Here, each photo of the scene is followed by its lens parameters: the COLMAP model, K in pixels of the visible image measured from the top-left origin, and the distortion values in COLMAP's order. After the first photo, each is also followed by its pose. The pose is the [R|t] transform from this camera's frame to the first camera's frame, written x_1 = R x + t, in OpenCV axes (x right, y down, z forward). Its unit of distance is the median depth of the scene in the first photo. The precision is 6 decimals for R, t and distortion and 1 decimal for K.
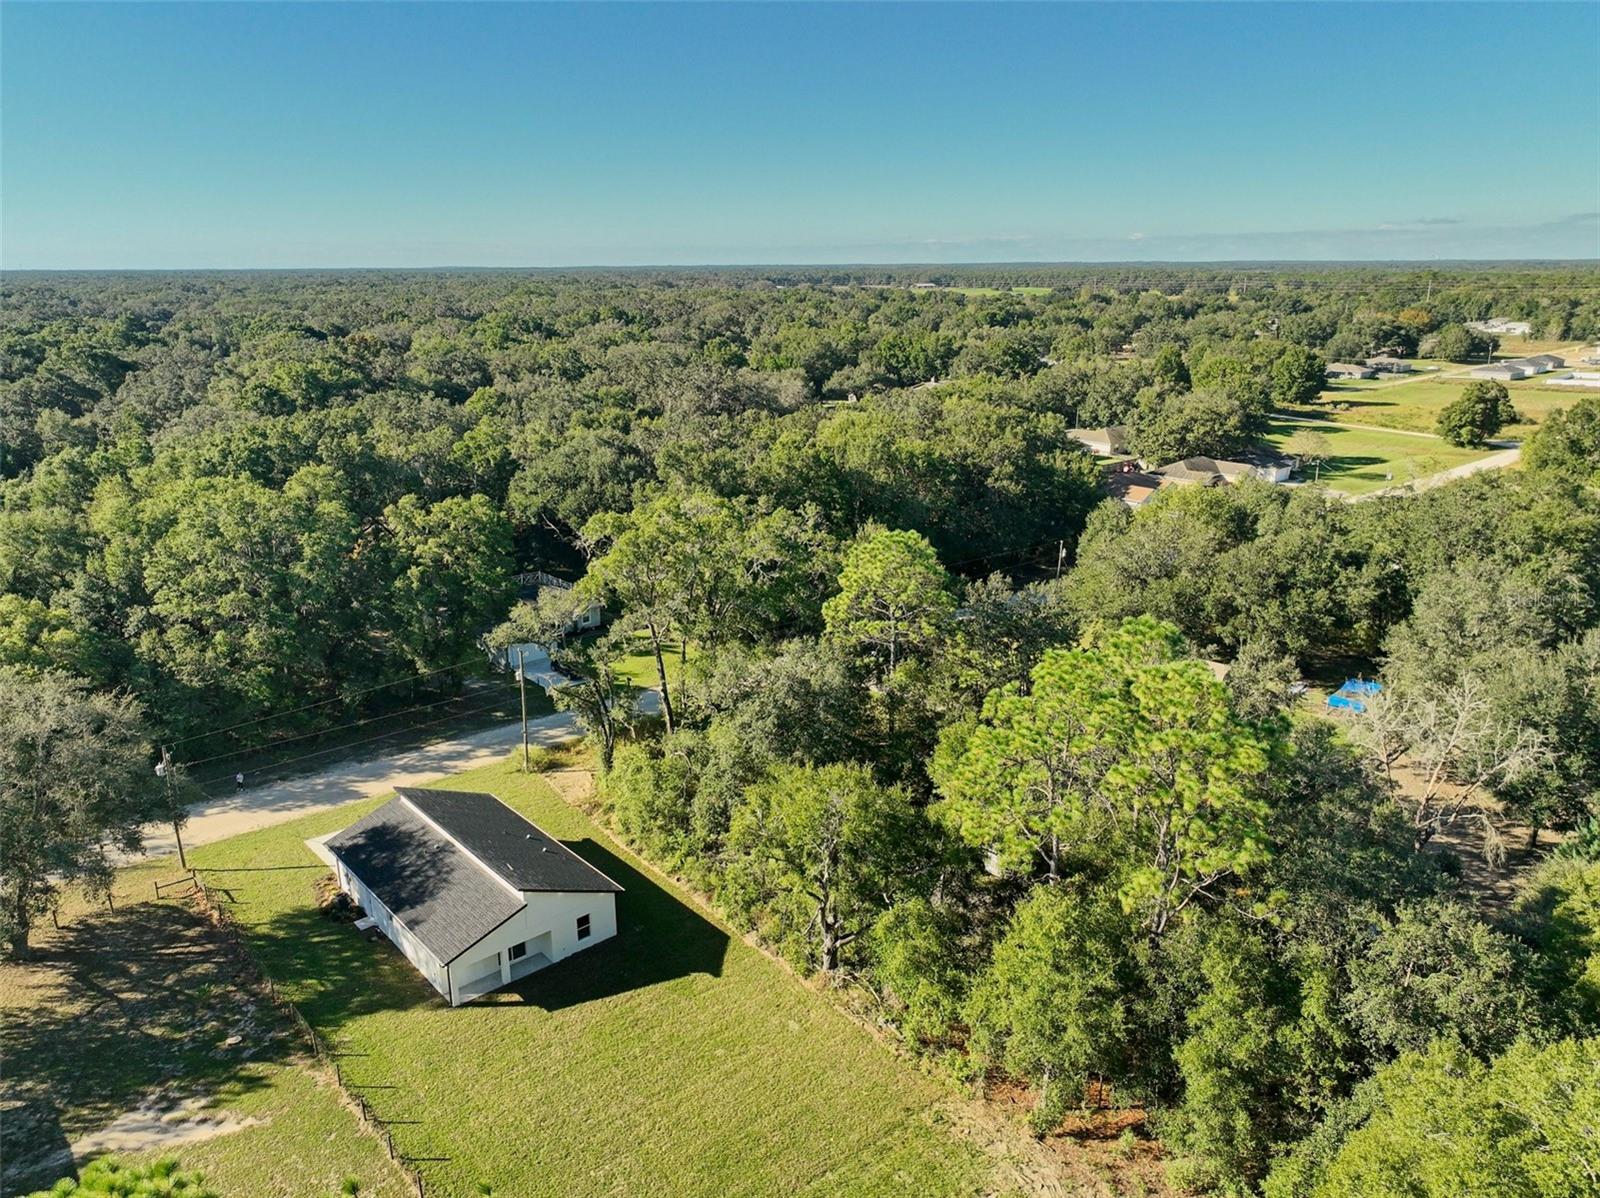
lens RADIAL K [[1122.9, 0, 793.0], [0, 1122.9, 583.7], [0, 0, 1]] dist [0.000256, 0.015038]
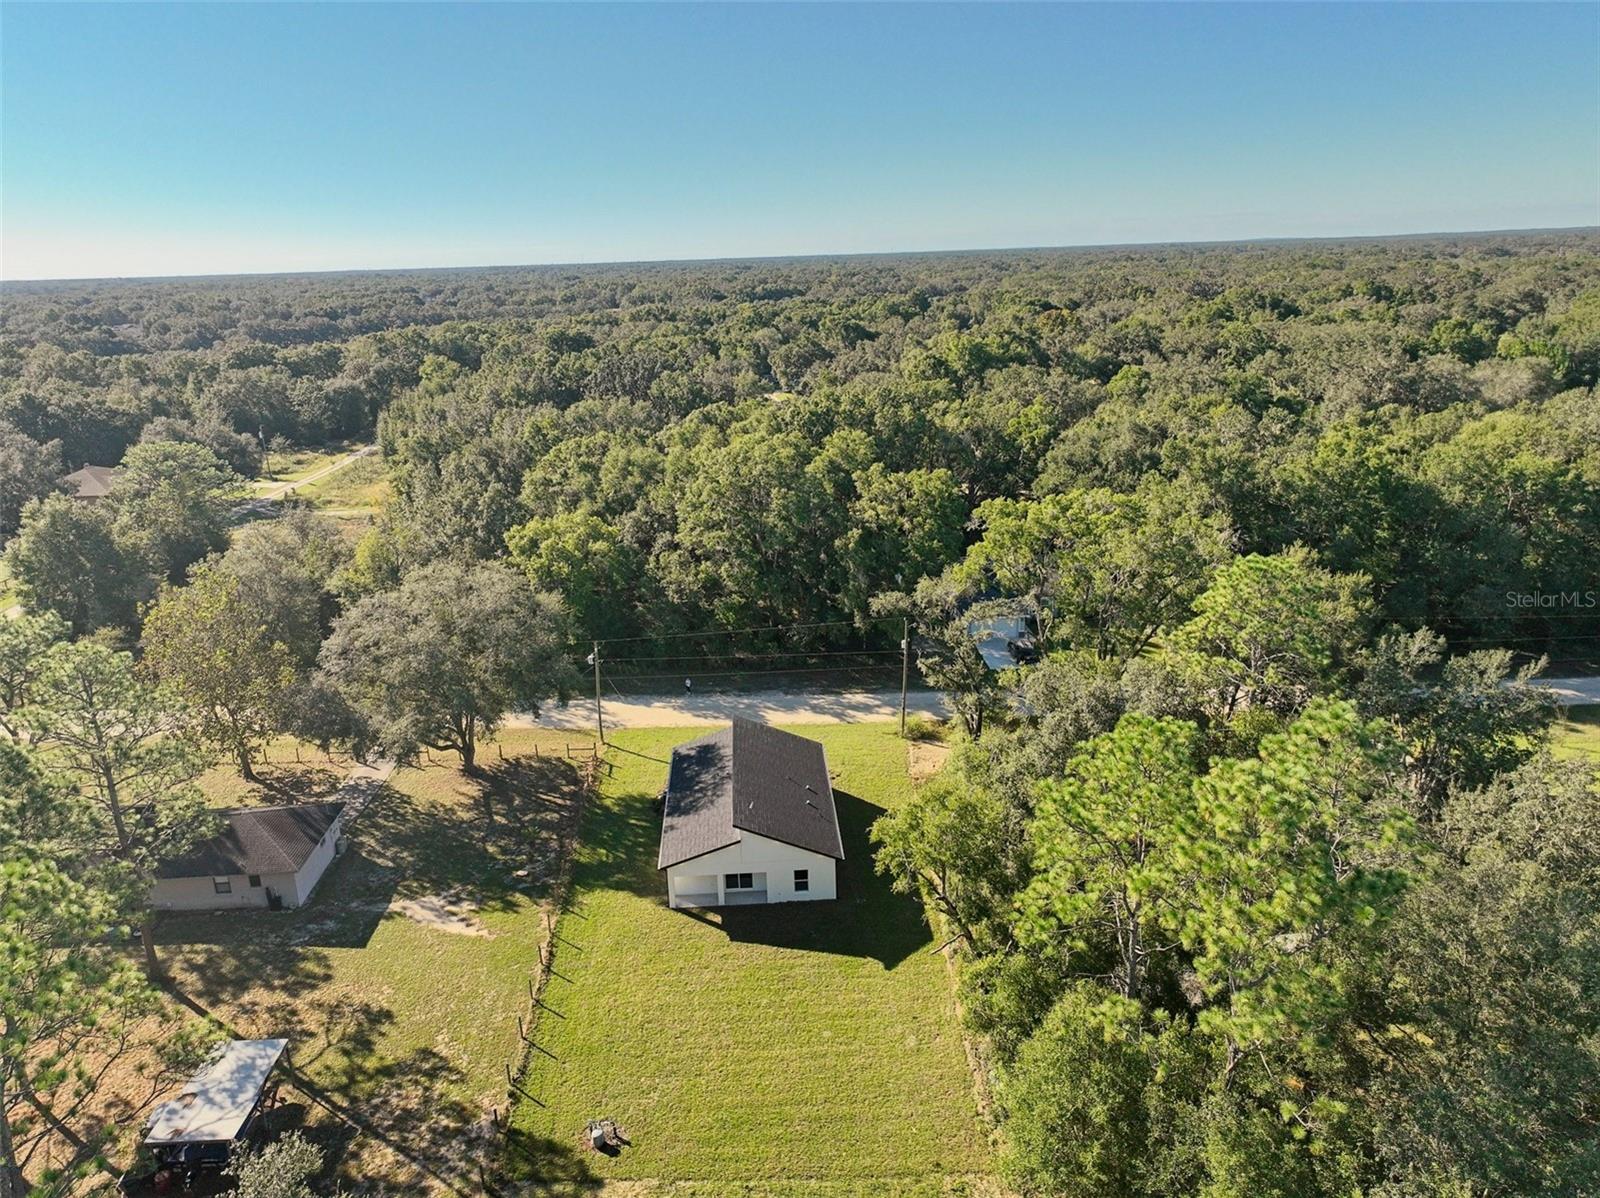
lens RADIAL K [[1122.9, 0, 798.2], [0, 1122.9, 582.6], [0, 0, 1]] dist [0.000256, 0.015038]
pose [[0.786941, 0.155254, -0.597177, 0.393143], [-0.142858, 0.987374, 0.068444, -0.042737], [0.600263, 0.031450, 0.799184, 0.141232]]
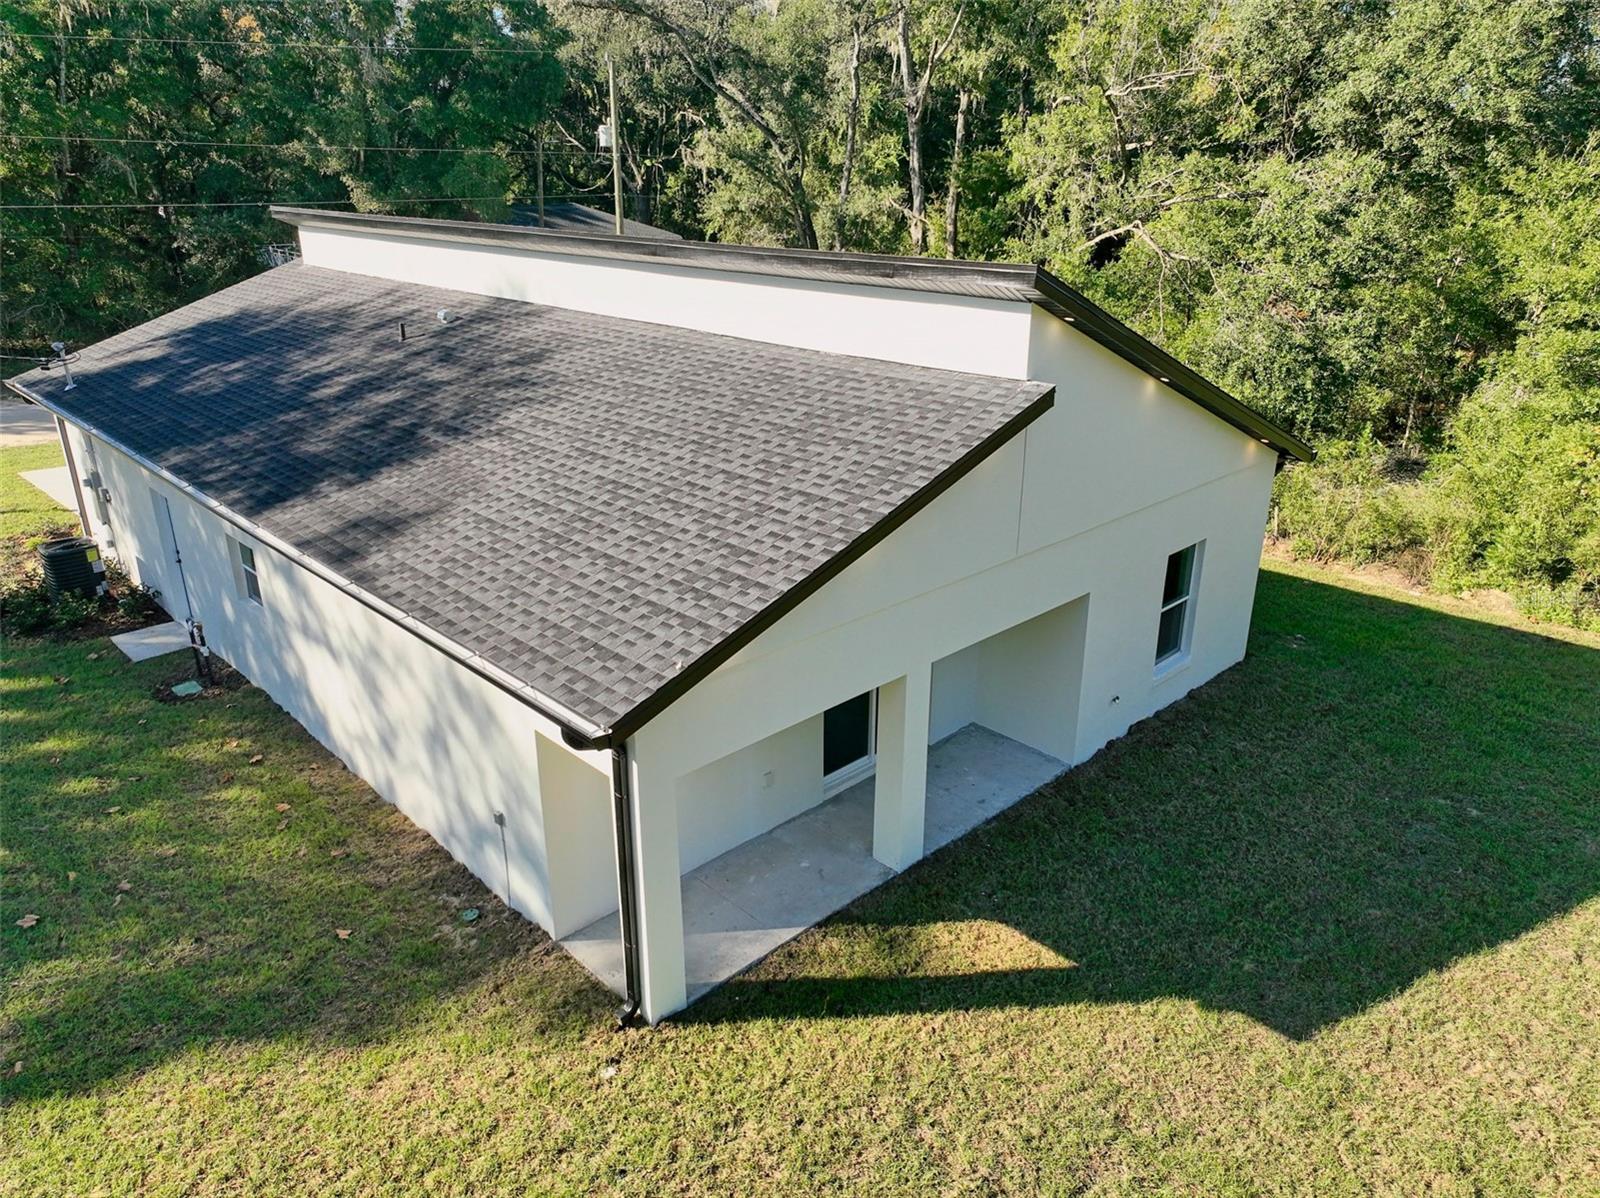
lens RADIAL K [[1122.9, 0, 791.0], [0, 1122.9, 592.7], [0, 0, 1]] dist [0.000256, 0.015038]
pose [[0.998970, -0.010792, 0.044063, -0.263839], [0.006446, 0.995204, 0.097608, 0.277661], [-0.044905, -0.097224, 0.994249, 0.778995]]
